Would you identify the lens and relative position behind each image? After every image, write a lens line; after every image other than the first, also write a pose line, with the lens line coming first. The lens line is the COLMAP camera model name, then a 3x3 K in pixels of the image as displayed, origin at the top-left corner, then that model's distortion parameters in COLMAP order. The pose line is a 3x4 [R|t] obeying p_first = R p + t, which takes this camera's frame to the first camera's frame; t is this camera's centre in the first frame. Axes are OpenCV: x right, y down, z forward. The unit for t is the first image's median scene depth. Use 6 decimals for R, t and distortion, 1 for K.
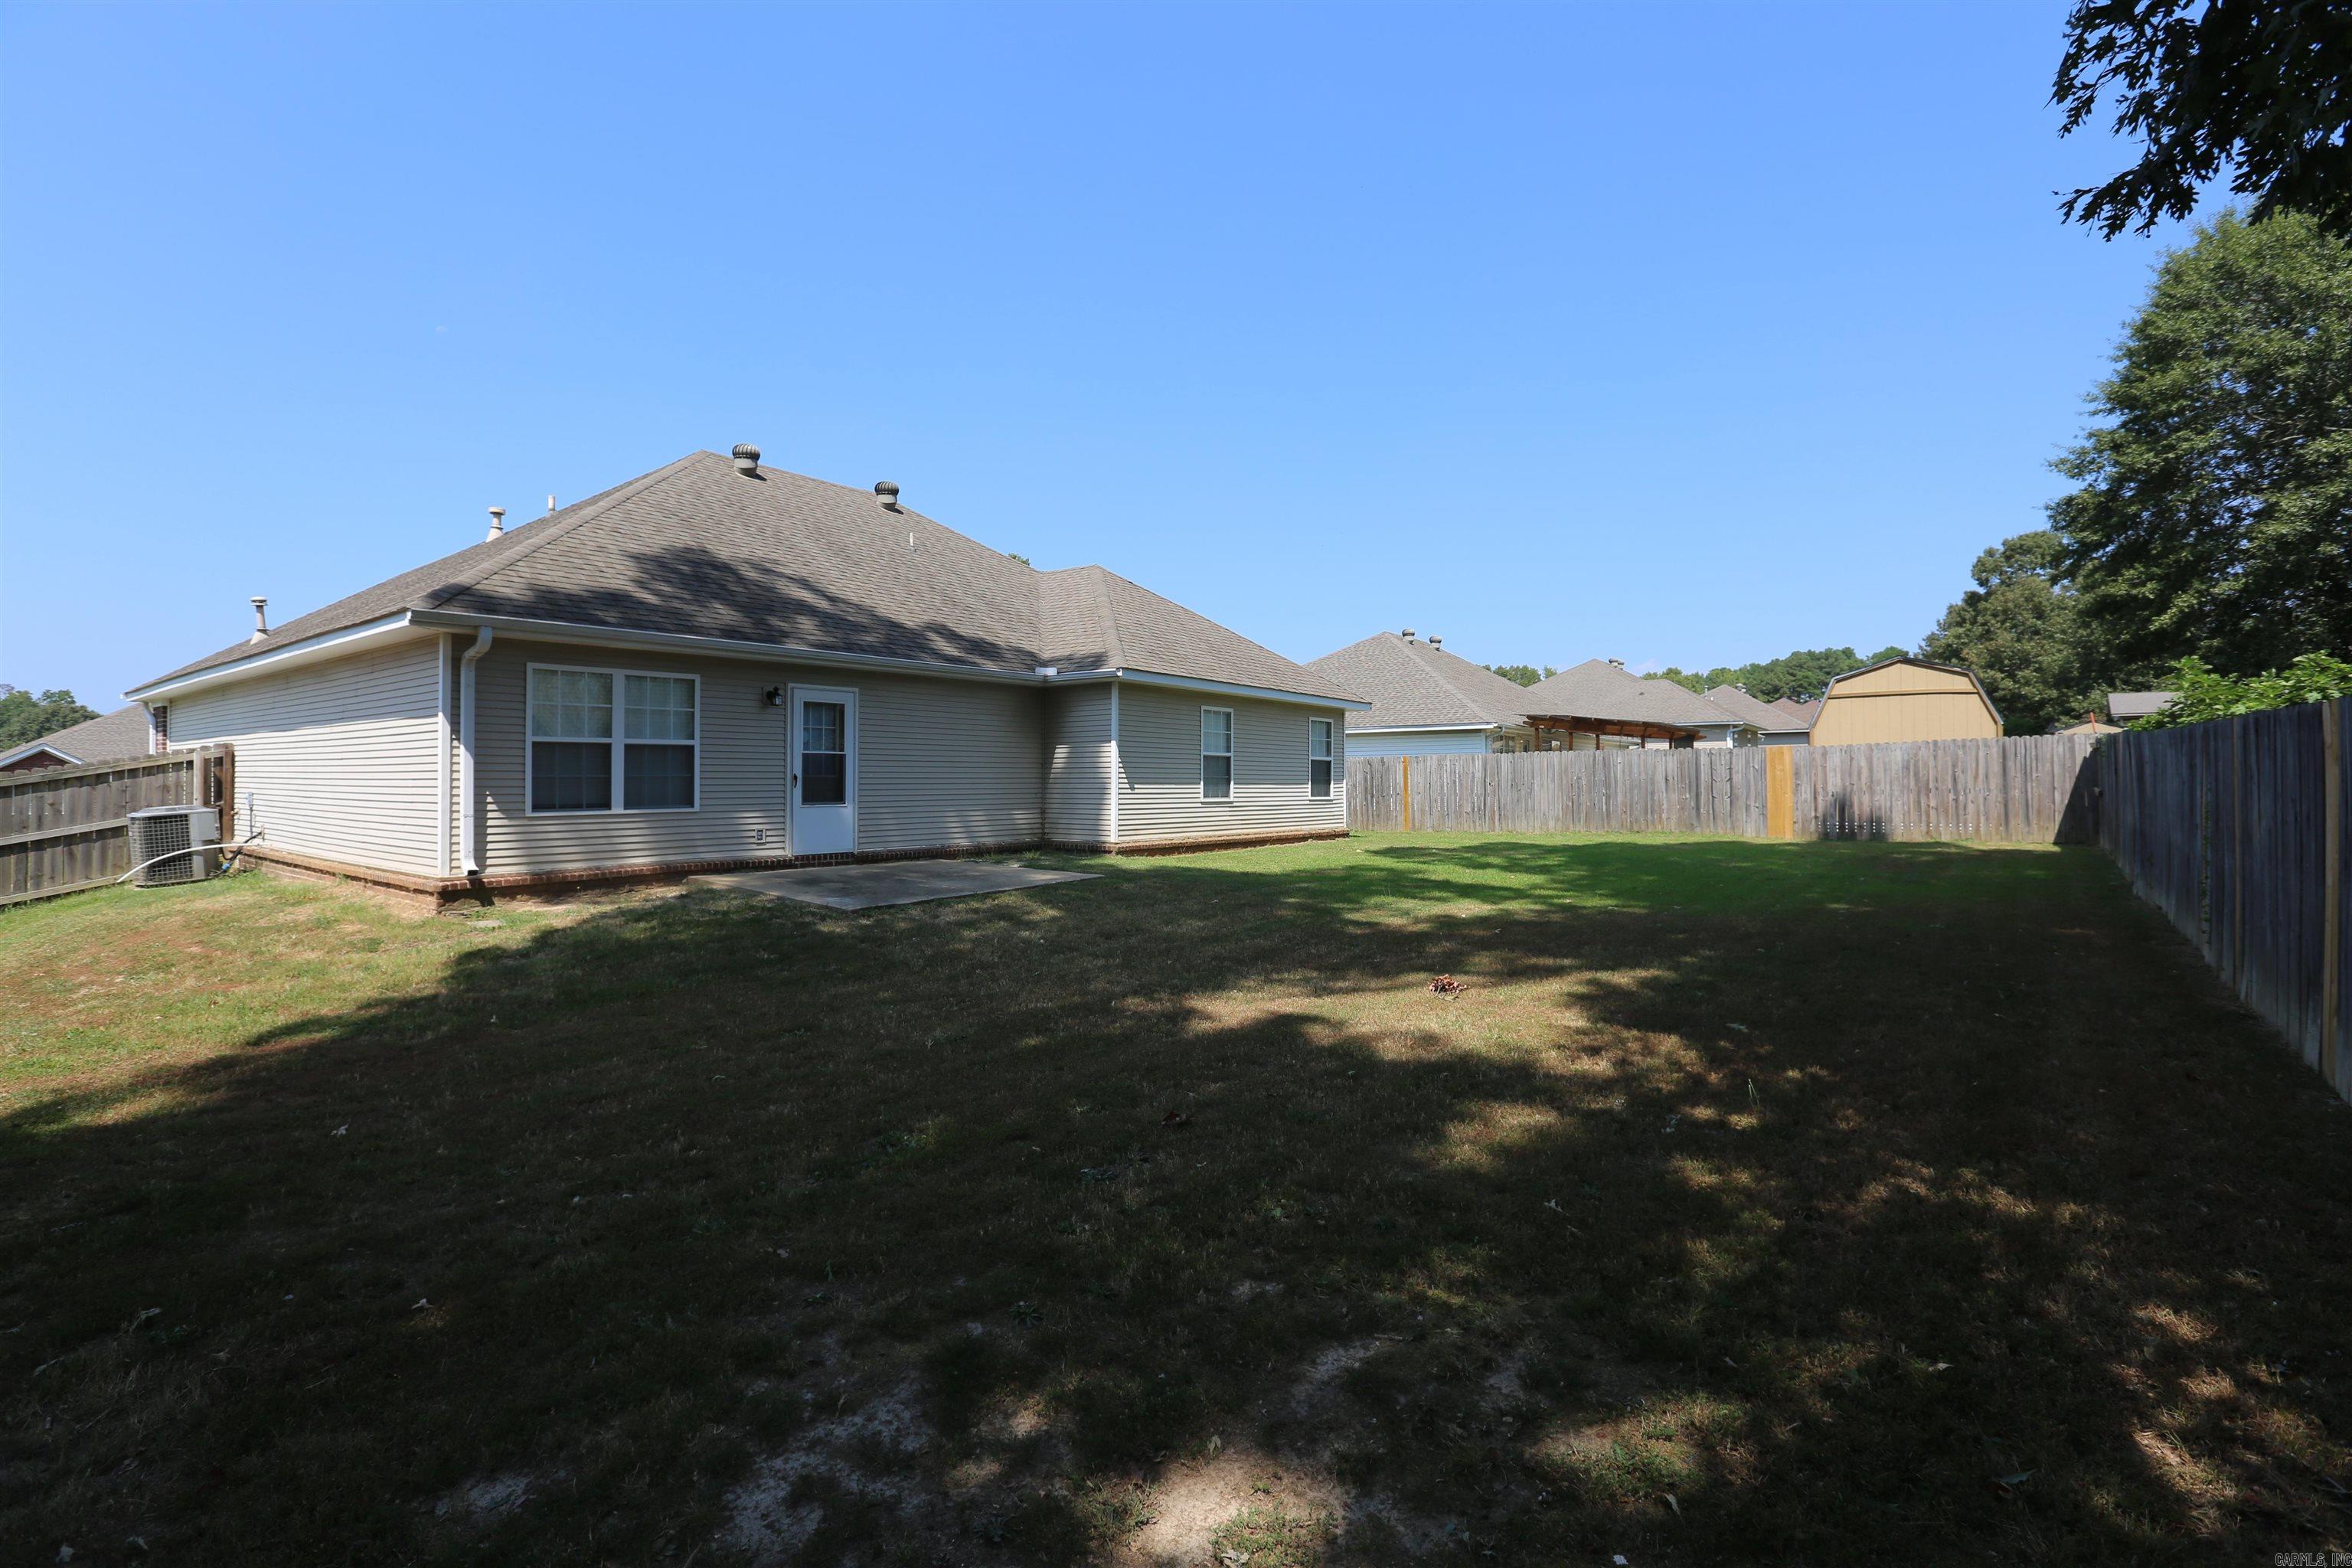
lens RADIAL K [[1062.0, 0, 1172.8], [0, 1062.0, 778.7], [0, 0, 1]] dist [-0.055313, 0.023483]
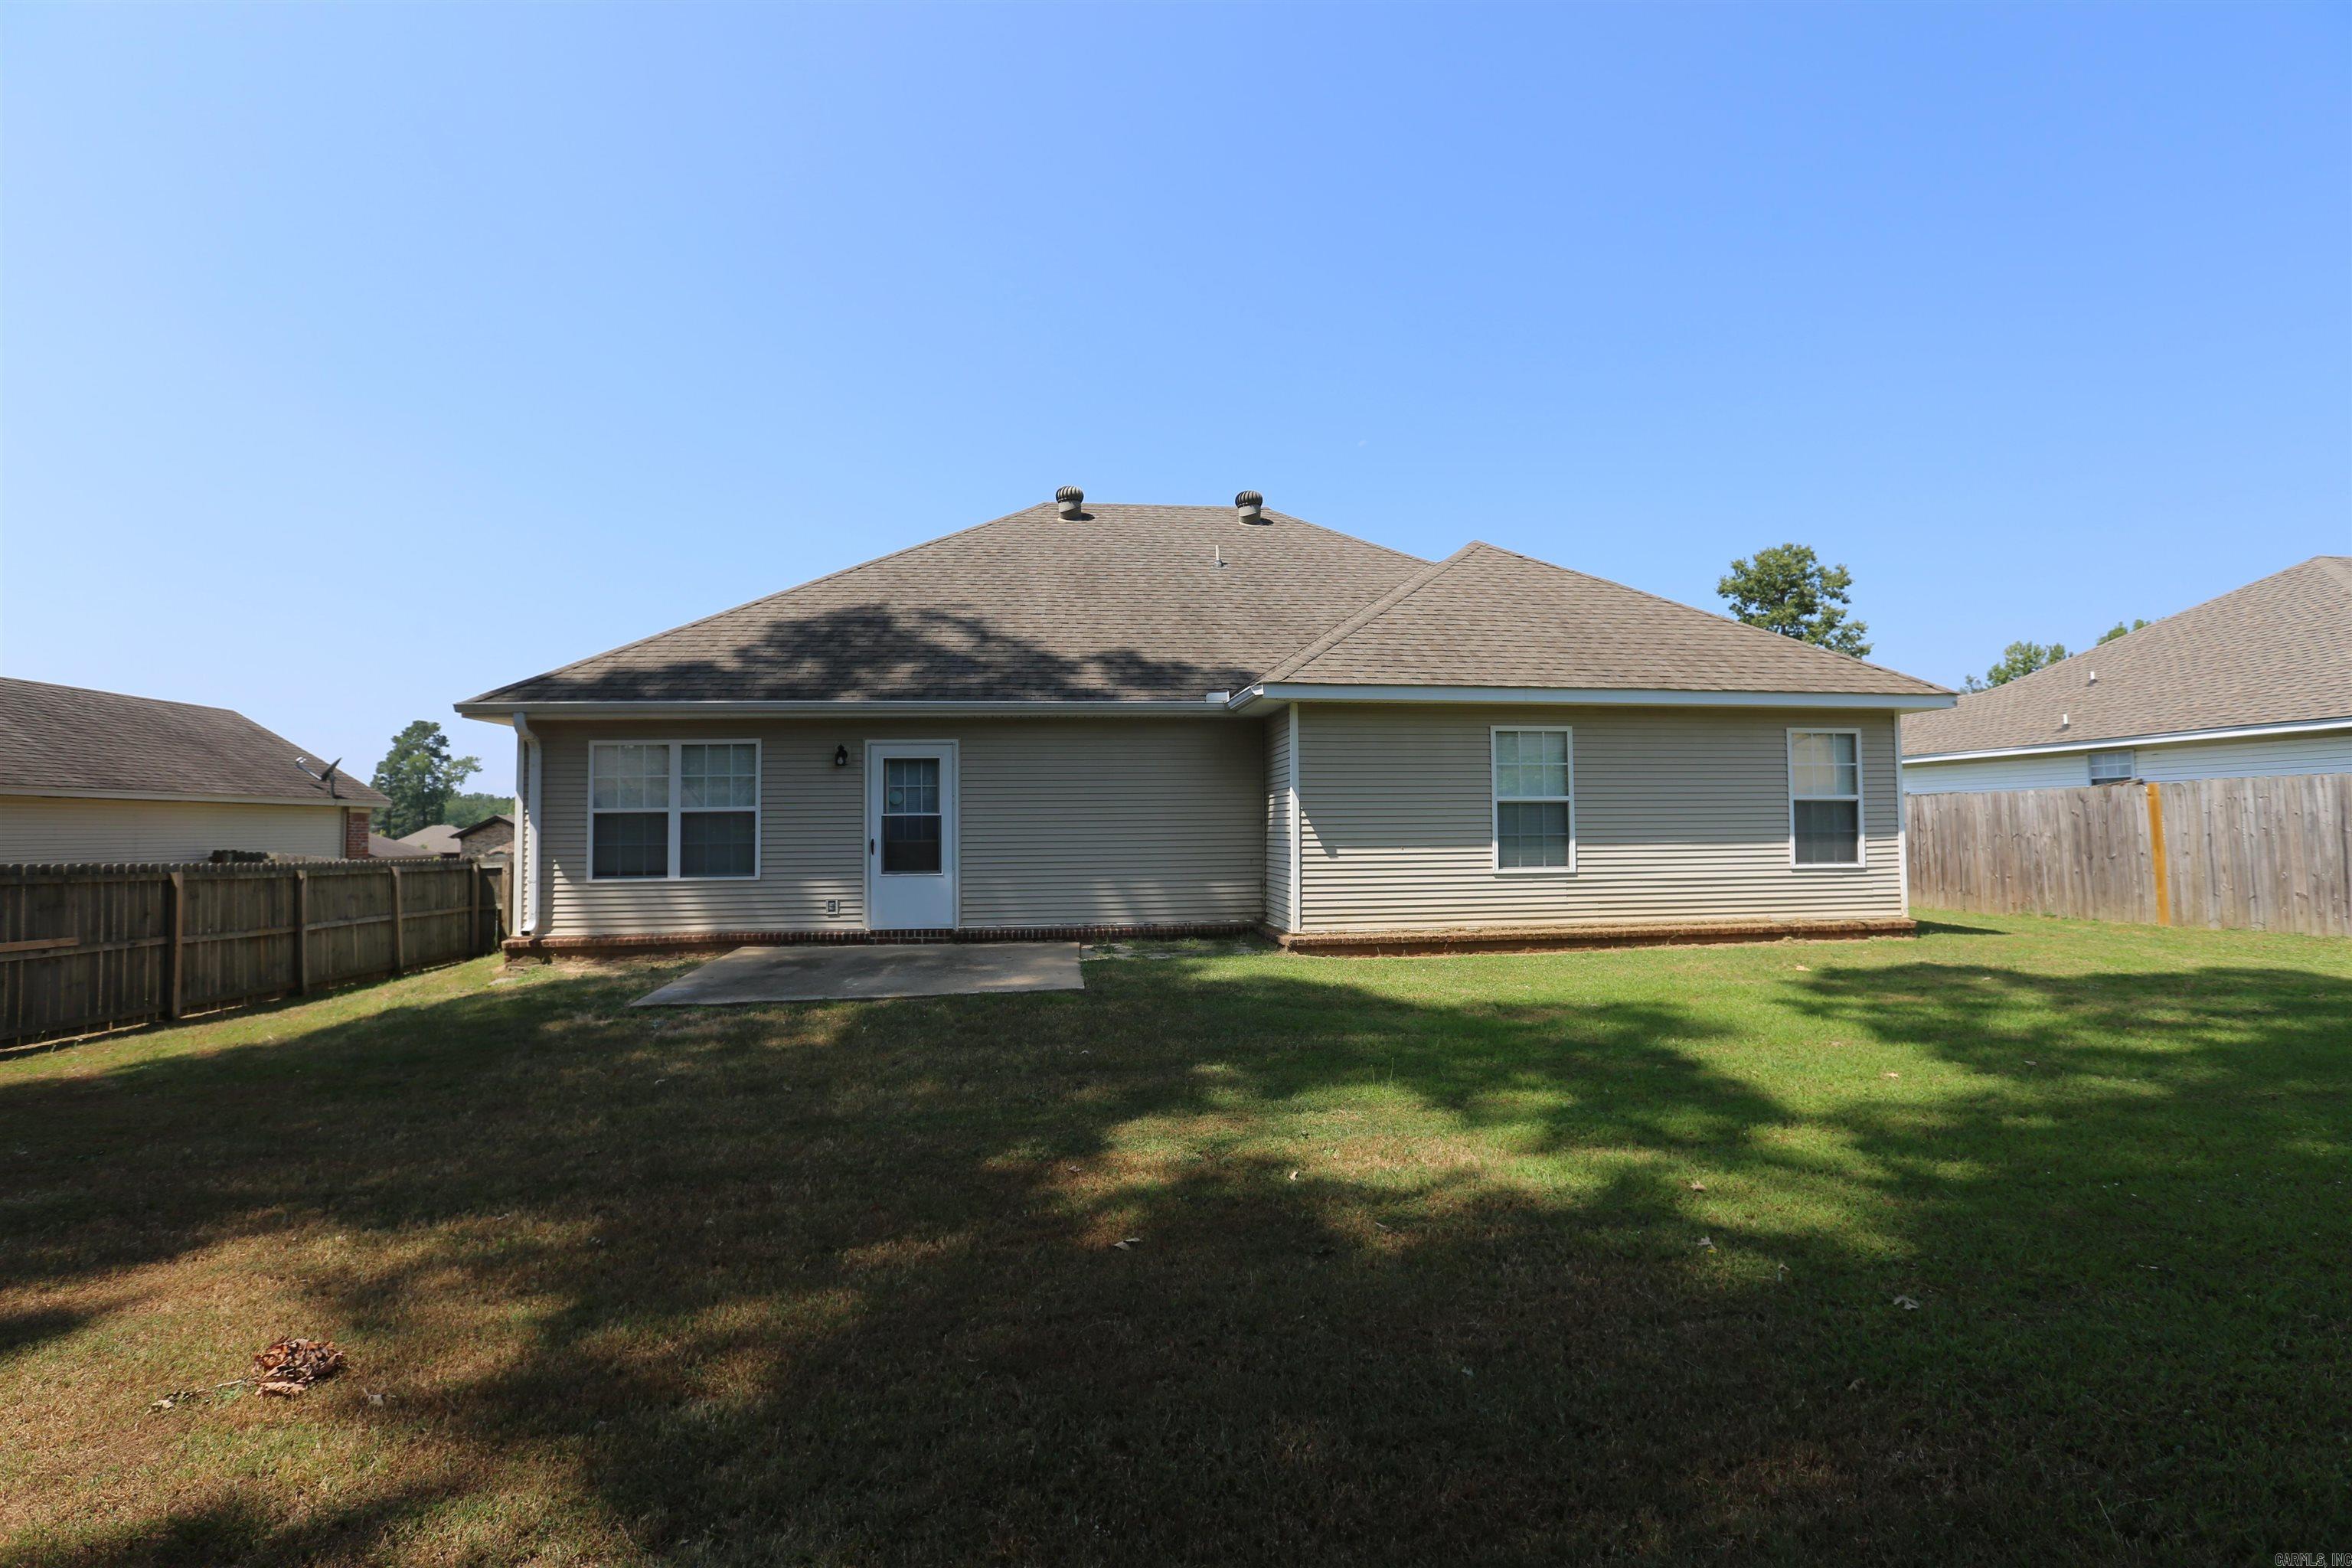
lens RADIAL K [[1071.7, 0, 1170.4], [0, 1071.7, 777.9], [0, 0, 1]] dist [-0.061934, 0.027737]
pose [[0.701261, -0.046090, -0.711413, 0.451058], [0.012404, 0.998546, -0.052465, -0.005782], [0.712796, 0.027967, 0.700813, 0.512482]]
